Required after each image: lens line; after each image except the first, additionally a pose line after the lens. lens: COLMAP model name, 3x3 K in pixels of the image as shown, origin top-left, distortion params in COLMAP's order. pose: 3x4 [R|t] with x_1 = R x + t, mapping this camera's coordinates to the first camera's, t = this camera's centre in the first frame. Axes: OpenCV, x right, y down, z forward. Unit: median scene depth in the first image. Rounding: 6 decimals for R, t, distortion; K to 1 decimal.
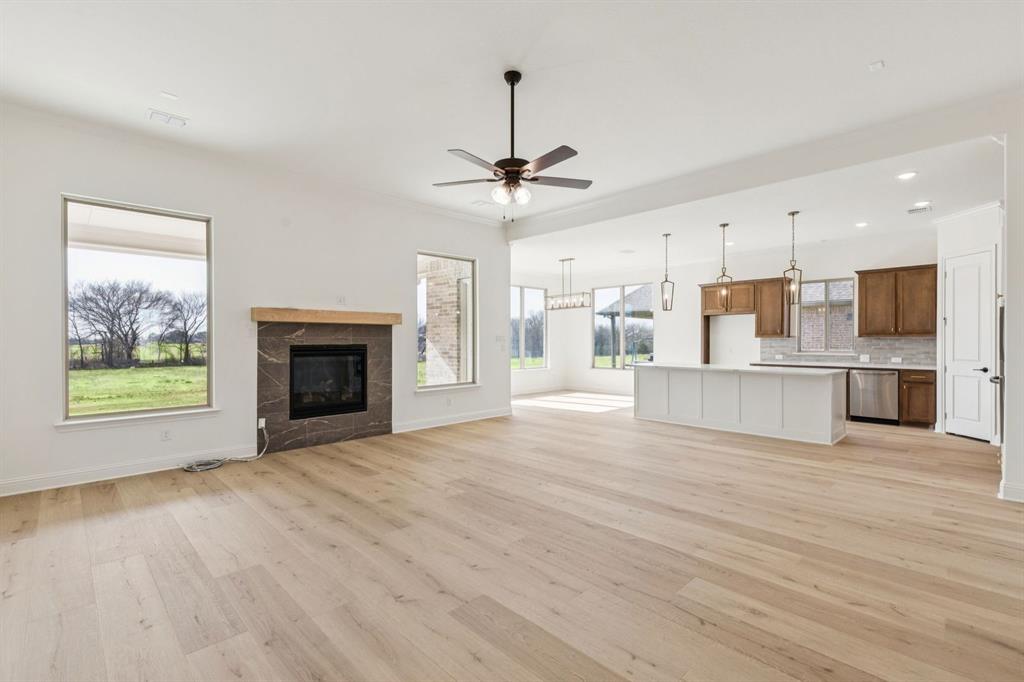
lens RADIAL K [[459.8, 0, 515.9], [0, 459.8, 344.8], [0, 0, 1]] dist [0.012914, -0.002136]
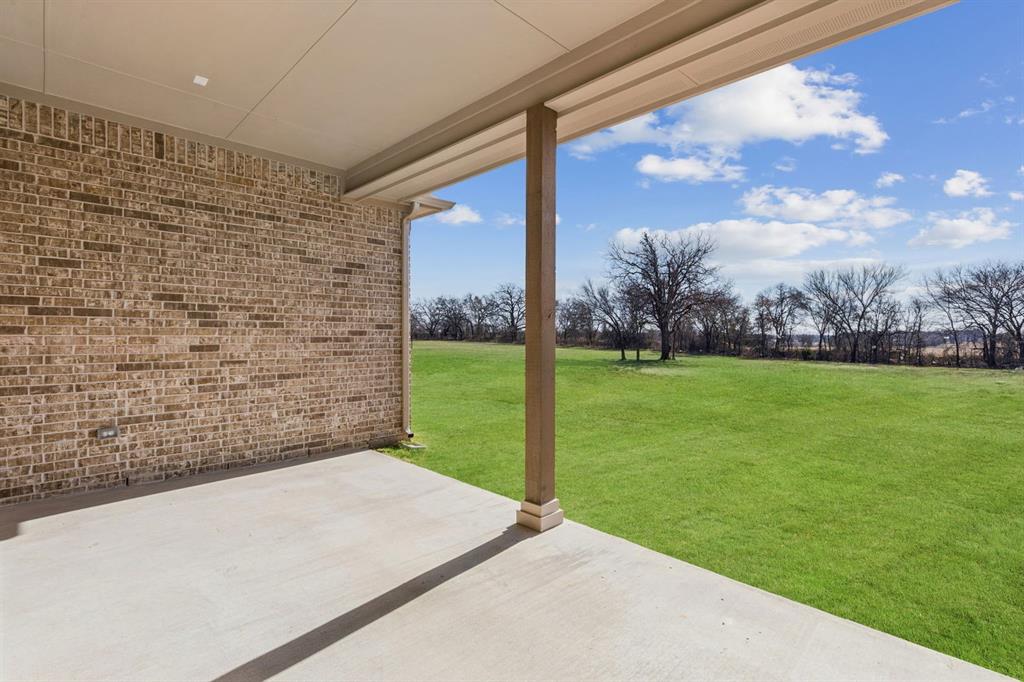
lens RADIAL K [[459.8, 0, 514.0], [0, 459.8, 346.0], [0, 0, 1]] dist [0.012914, -0.002136]
pose [[-0.008768, 0.027449, -0.999585, -0.298510], [-0.014096, 0.999520, 0.027571, 0.007360], [0.999862, 0.014331, -0.008377, 1.547266]]
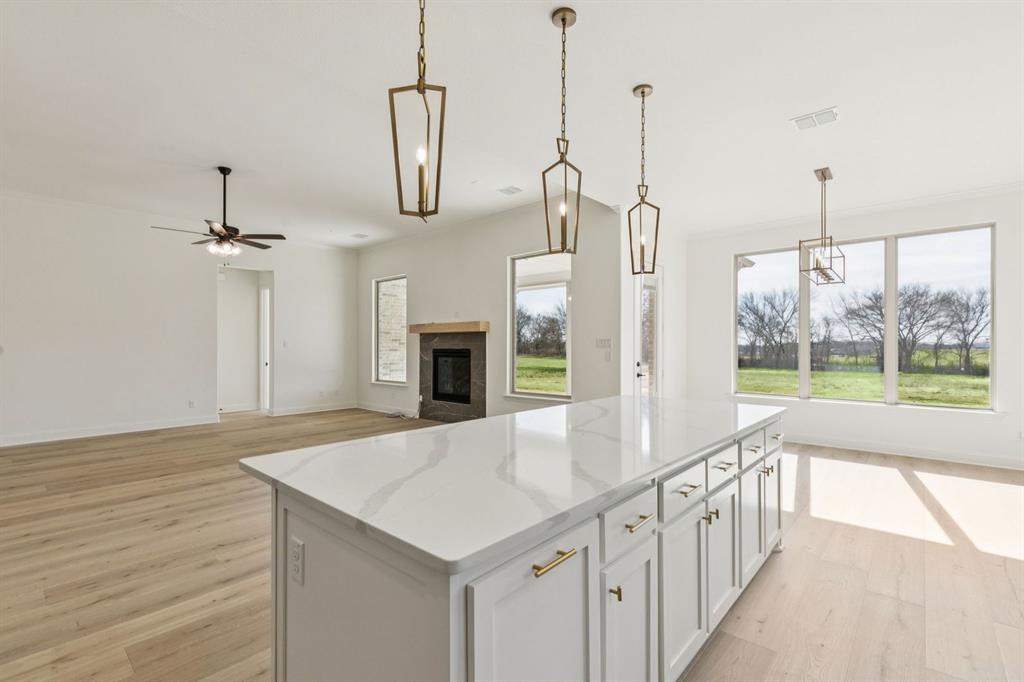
lens RADIAL K [[459.8, 0, 517.9], [0, 459.8, 344.3], [0, 0, 1]] dist [0.012914, -0.002136]
pose [[0.073461, -0.000967, -0.997298, 1.026972], [-0.010128, 0.999947, -0.001716, -0.013459], [0.997247, 0.010226, 0.073448, 1.210269]]
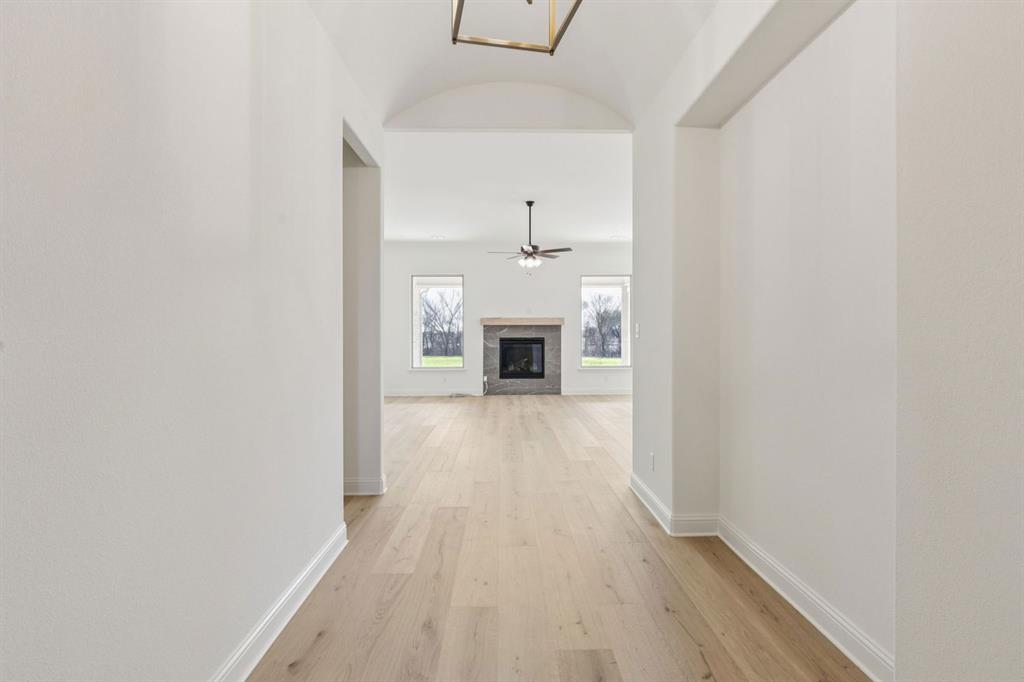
lens RADIAL K [[497.0, 0, 517.0], [0, 497.0, 339.0], [0, 0, 1]] dist [0.030789, 0.000417]
pose [[0.733510, 0.005394, -0.679657, 0.925898], [-0.005858, 0.999982, 0.001614, 0.003266], [0.679653, 0.002798, 0.733528, -0.404038]]
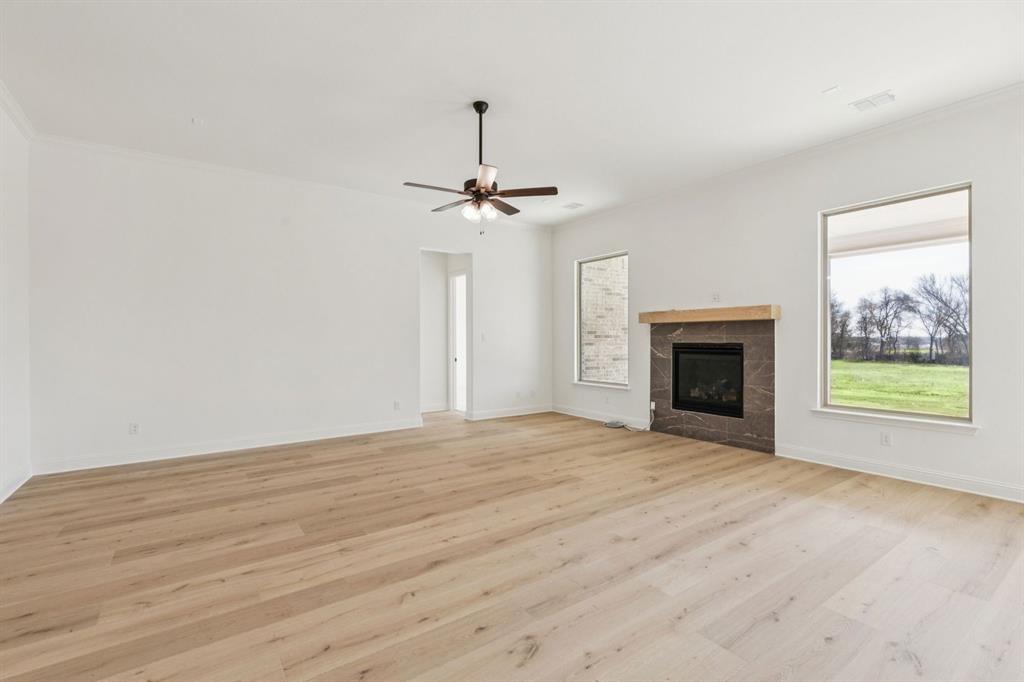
lens RADIAL K [[459.8, 0, 518.7], [0, 459.8, 338.7], [0, 0, 1]] dist [0.012914, -0.002136]
pose [[-0.146051, 0.003185, -0.989272, 0.718464], [-0.007020, 0.999966, 0.004256, -0.011876], [0.989252, 0.007566, -0.146024, 0.822765]]
